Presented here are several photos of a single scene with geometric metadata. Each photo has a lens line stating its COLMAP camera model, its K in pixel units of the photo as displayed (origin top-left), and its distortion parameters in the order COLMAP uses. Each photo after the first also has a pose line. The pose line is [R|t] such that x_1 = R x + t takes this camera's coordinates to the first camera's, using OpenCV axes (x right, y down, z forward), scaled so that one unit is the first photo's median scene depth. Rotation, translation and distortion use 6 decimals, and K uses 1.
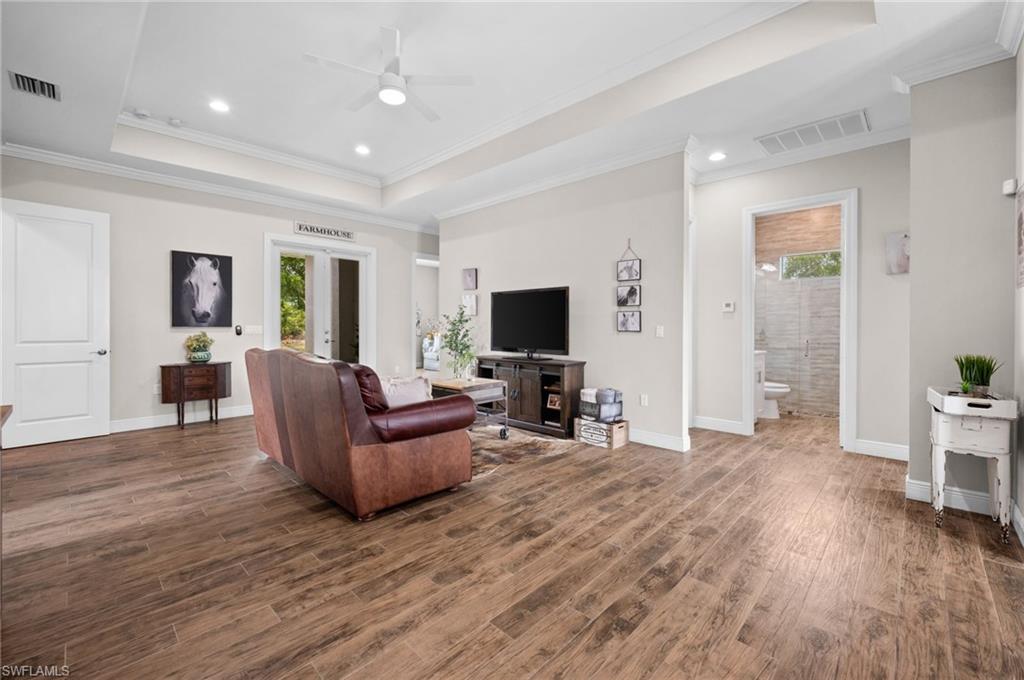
lens RADIAL K [[412.0, 0, 511.5], [0, 412.0, 340.9], [0, 0, 1]] dist [-0.001065, -0.000127]
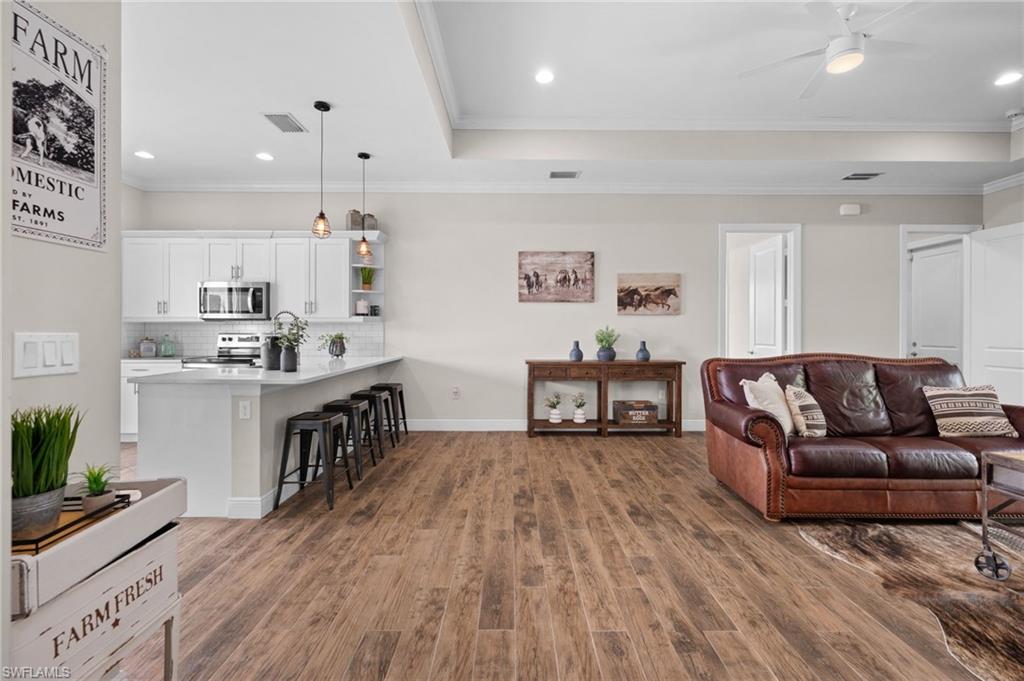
lens RADIAL K [[419.5, 0, 512.9], [0, 419.5, 322.0], [0, 0, 1]] dist [-0.000472, -0.000174]
pose [[-0.706765, -0.019900, -0.707168, 1.069164], [-0.029815, 0.999554, 0.001670, -0.048146], [0.706819, 0.022265, -0.707044, 1.506810]]
